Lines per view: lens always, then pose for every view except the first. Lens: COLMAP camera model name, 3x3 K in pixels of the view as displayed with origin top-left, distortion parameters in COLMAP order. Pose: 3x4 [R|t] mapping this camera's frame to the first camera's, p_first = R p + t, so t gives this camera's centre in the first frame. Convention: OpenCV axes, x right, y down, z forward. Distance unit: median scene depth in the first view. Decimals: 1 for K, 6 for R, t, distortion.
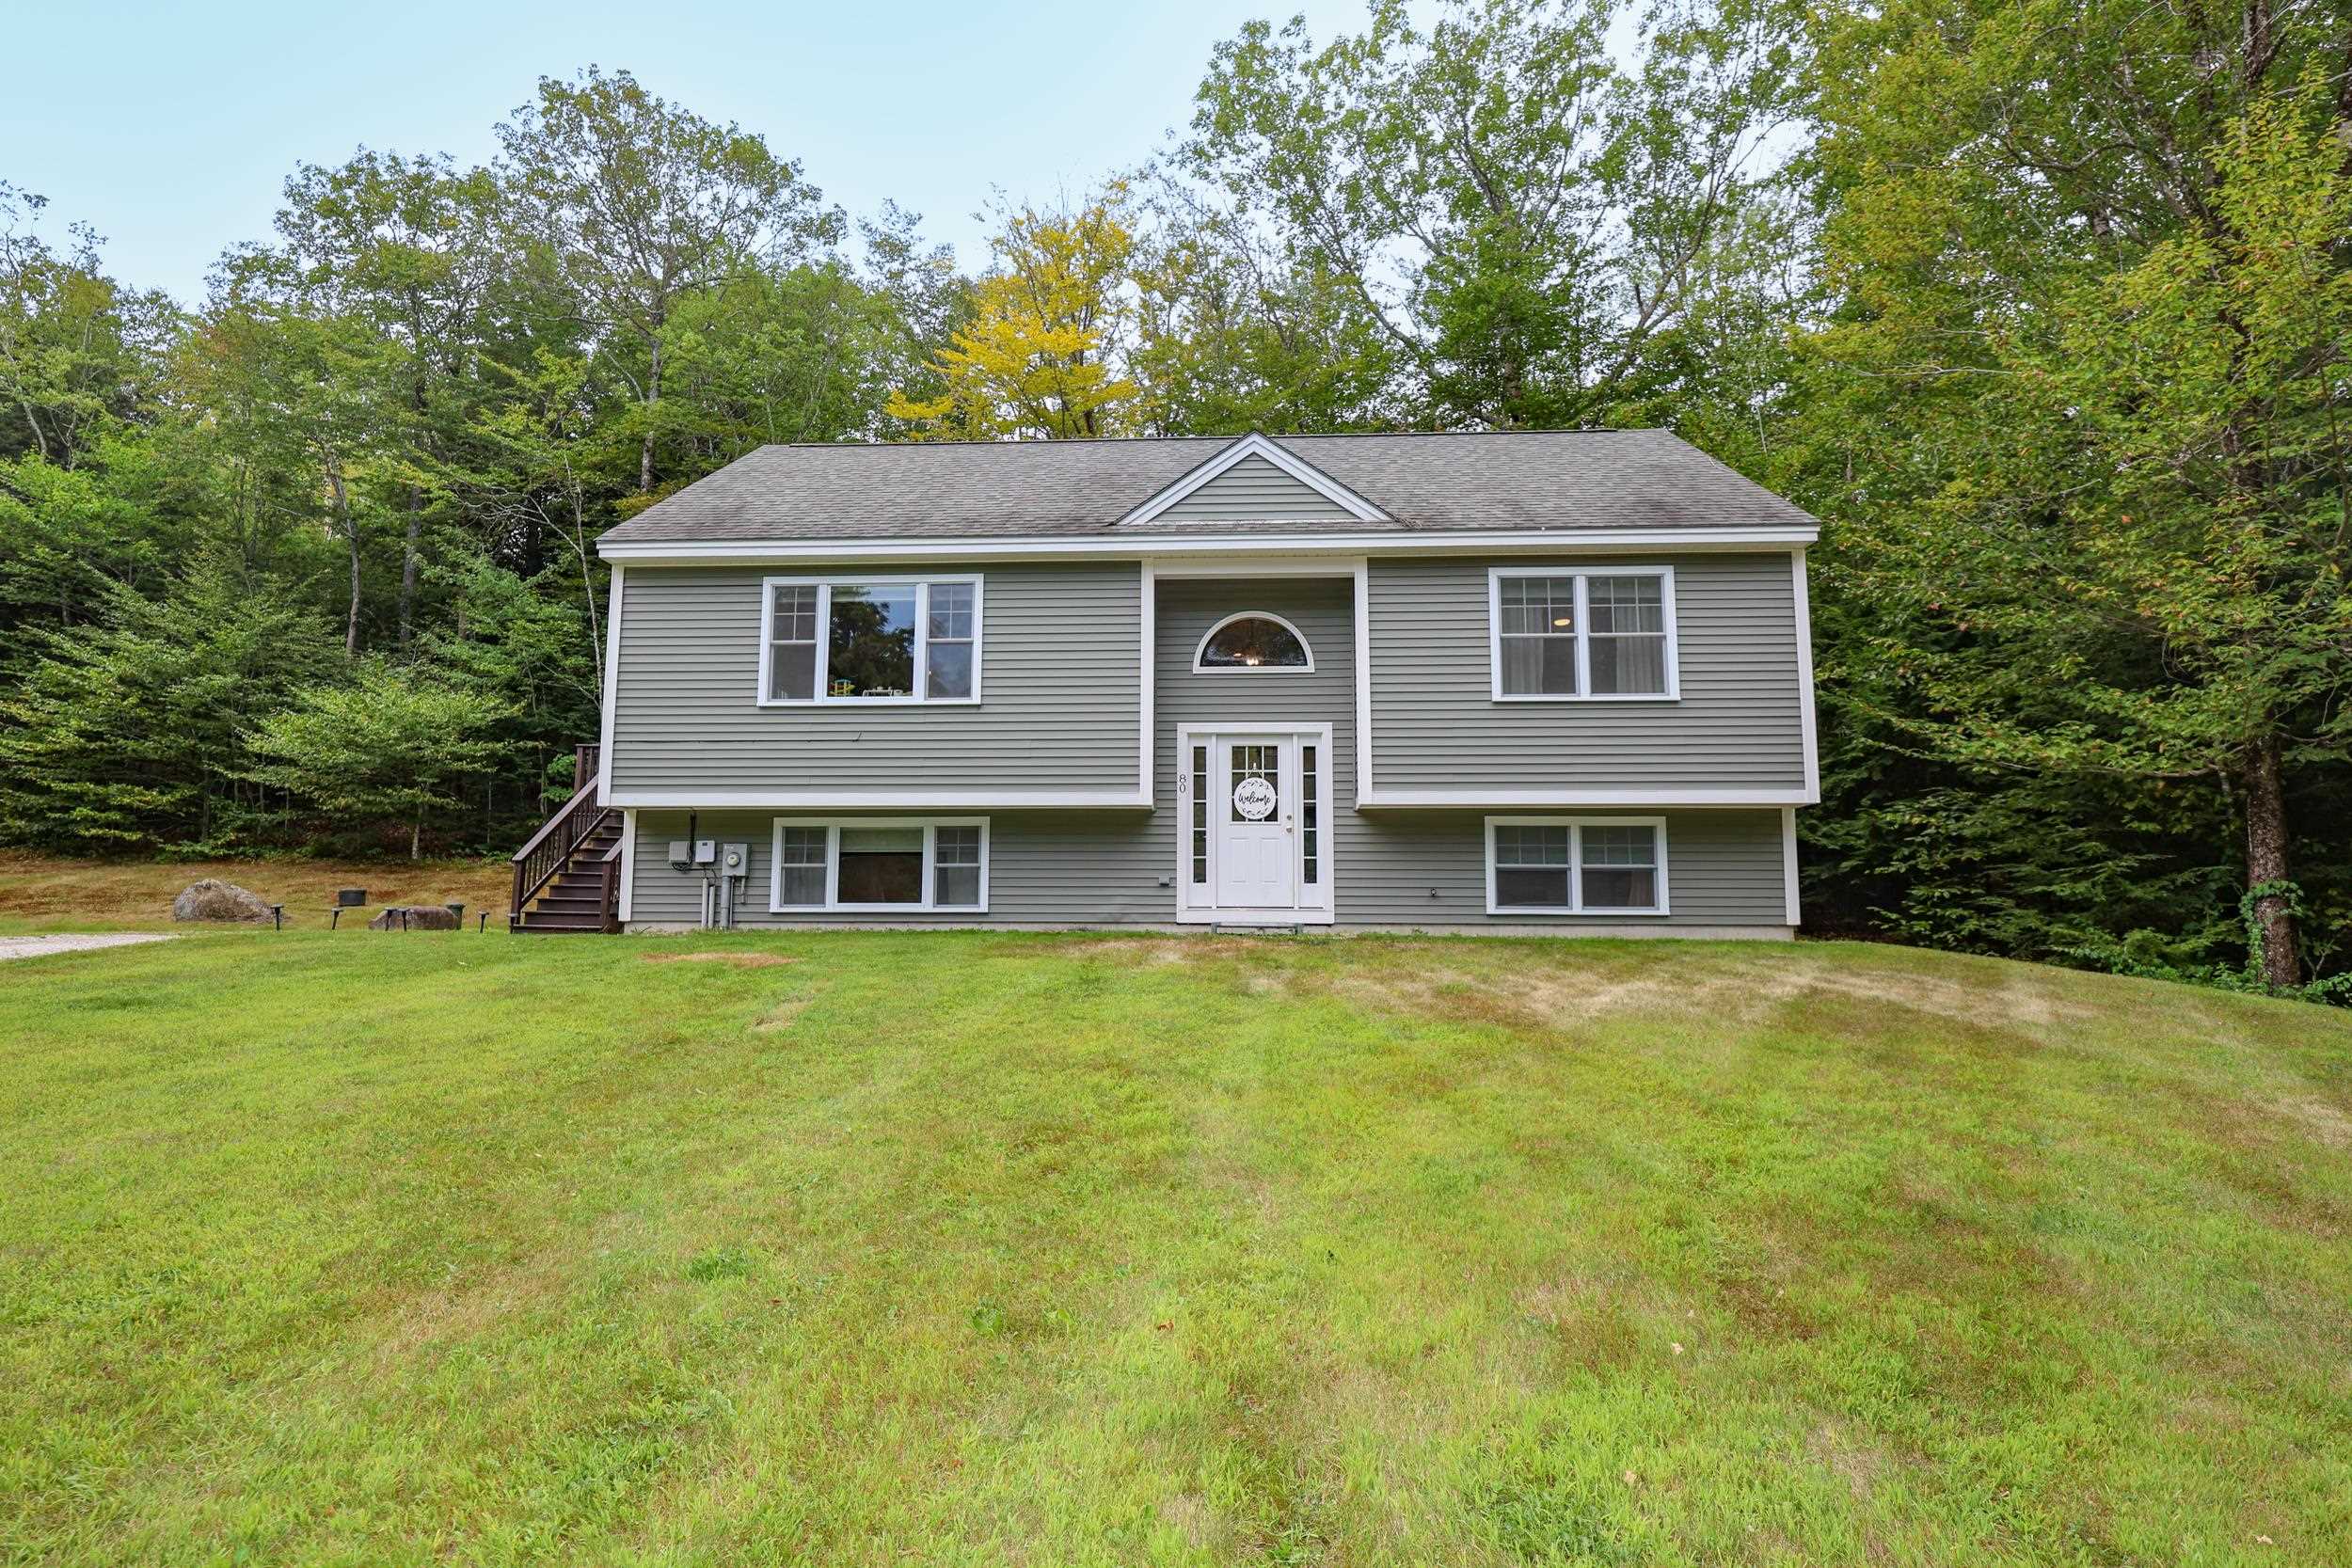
lens RADIAL K [[1182.1, 0, 1171.1], [0, 1182.1, 792.7], [0, 0, 1]] dist [-0.004569, 0.000886]
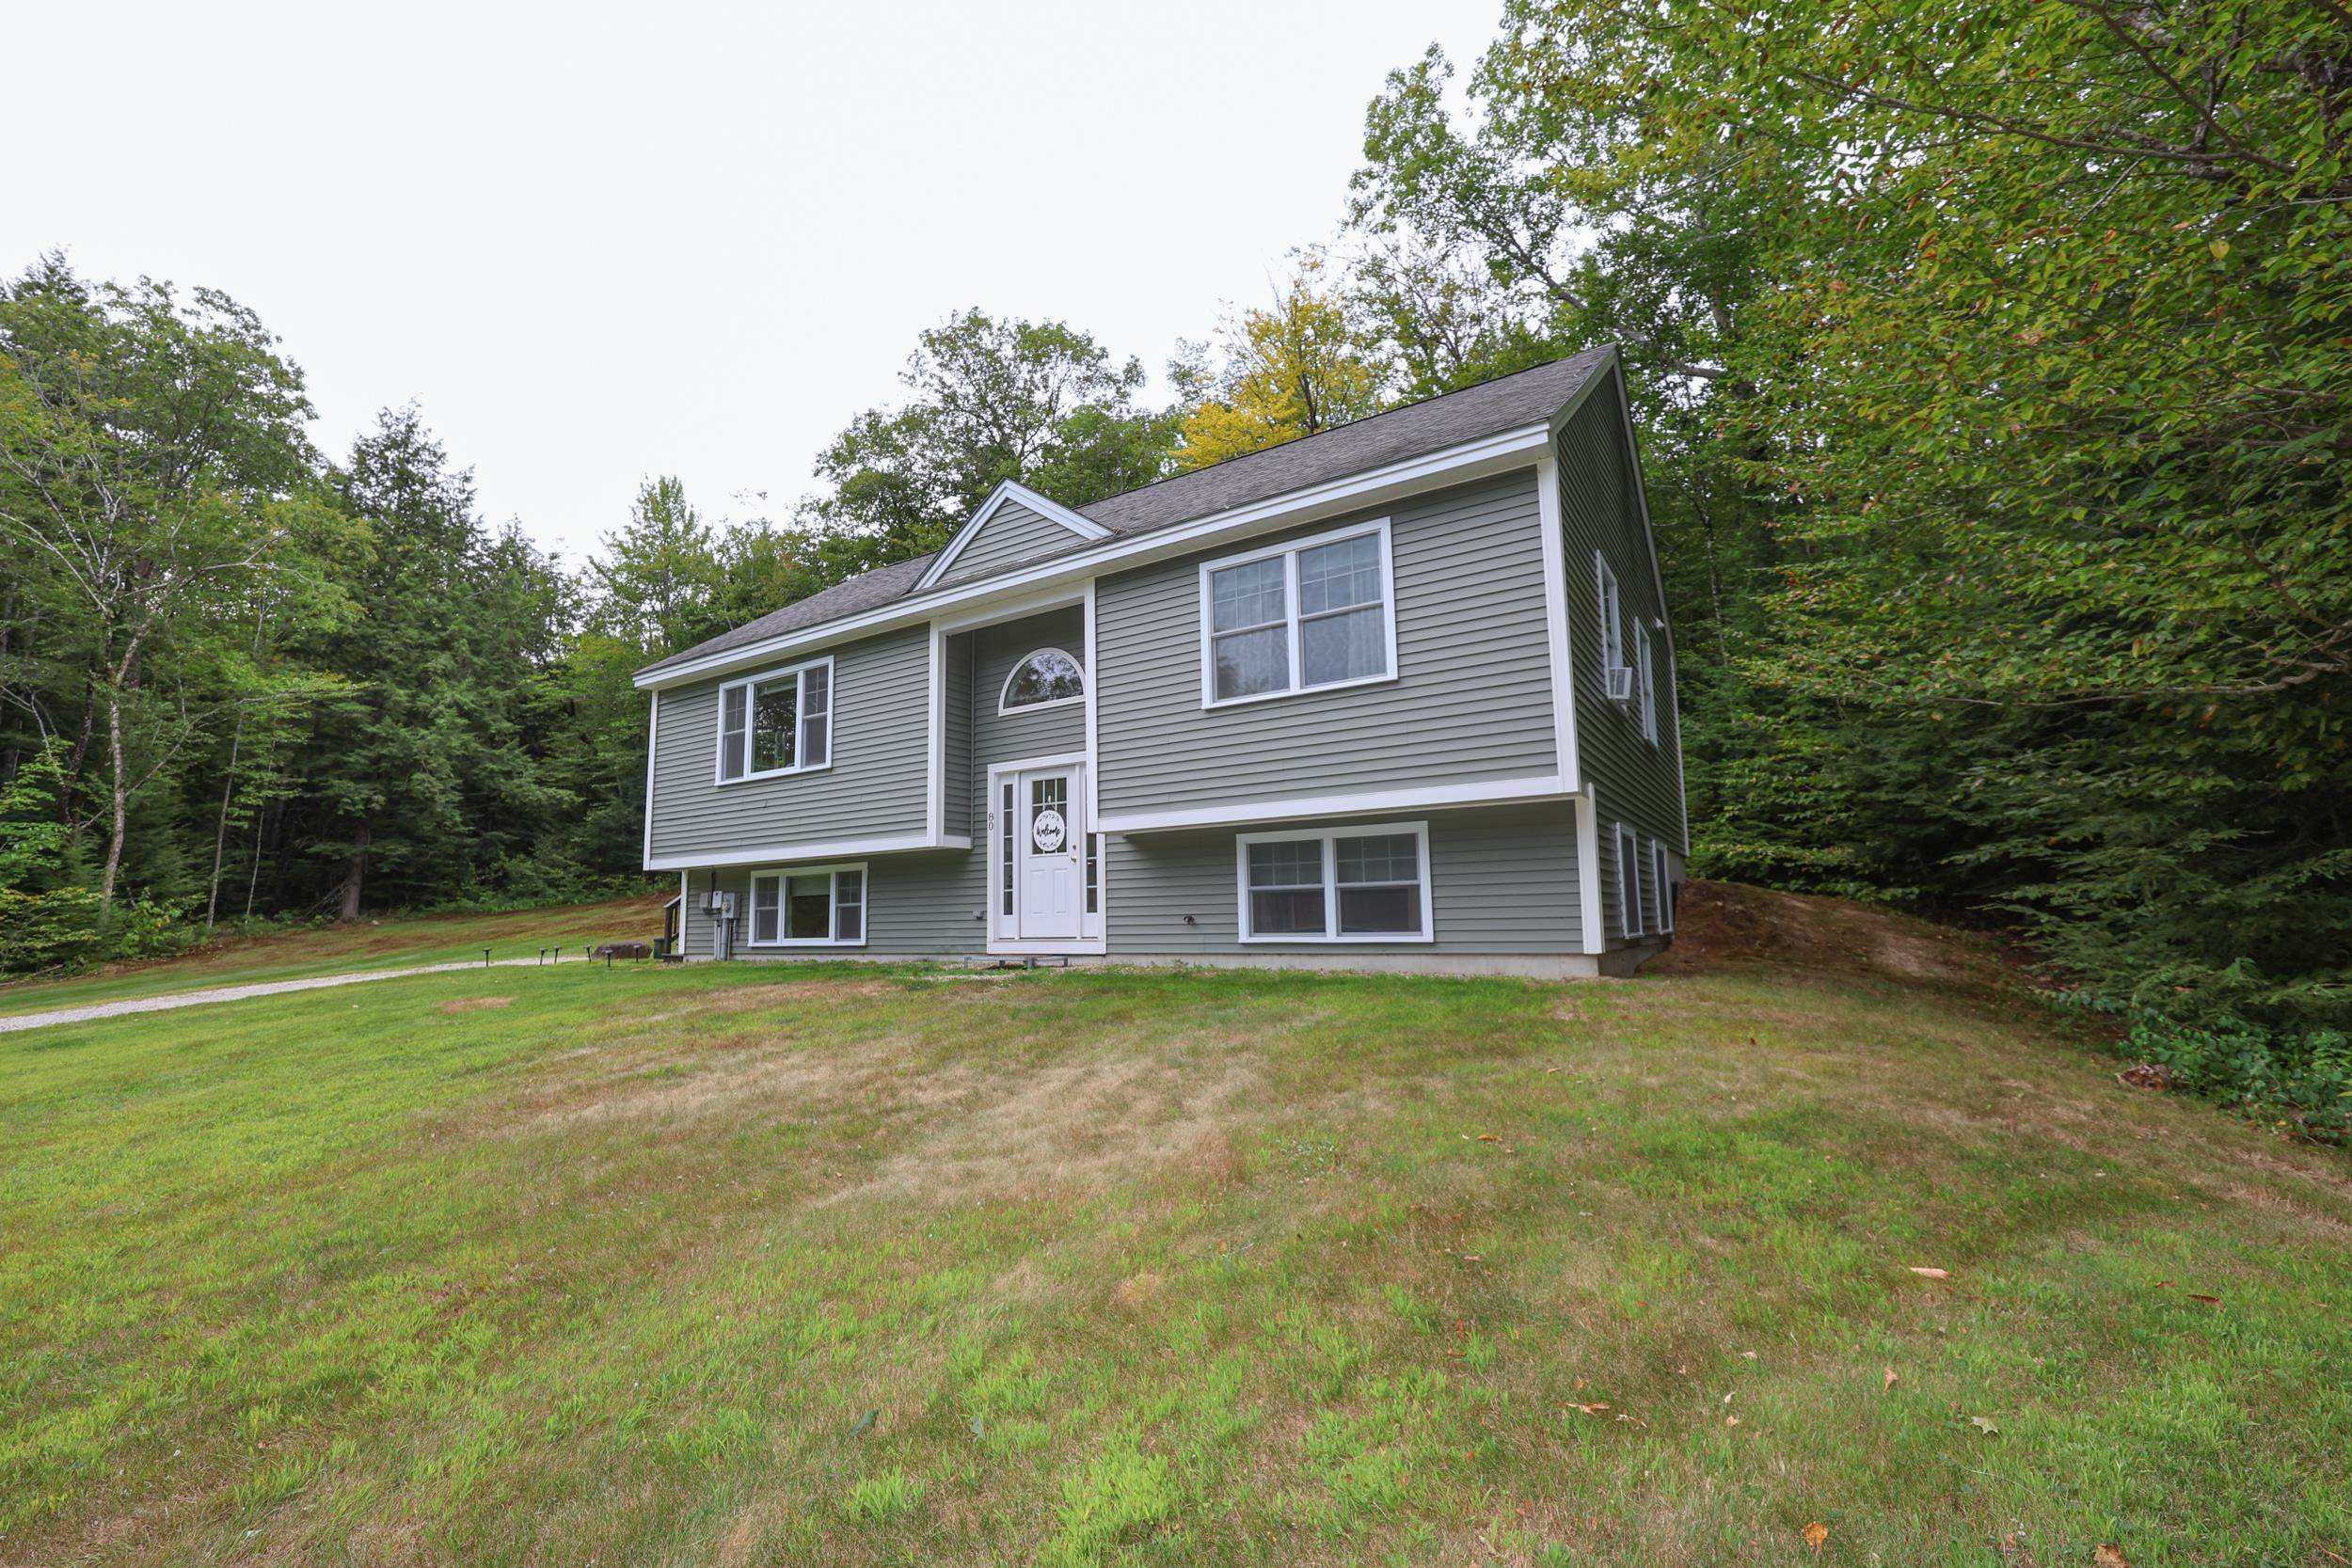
lens RADIAL K [[955.2, 0, 1186.8], [0, 955.2, 790.9], [0, 0, 1]] dist [-0.004496, -0.000214]
pose [[0.875719, -0.087833, -0.474764, 0.574338], [0.083662, 0.996044, -0.029953, 0.005307], [0.475517, -0.013489, 0.879603, 0.332715]]
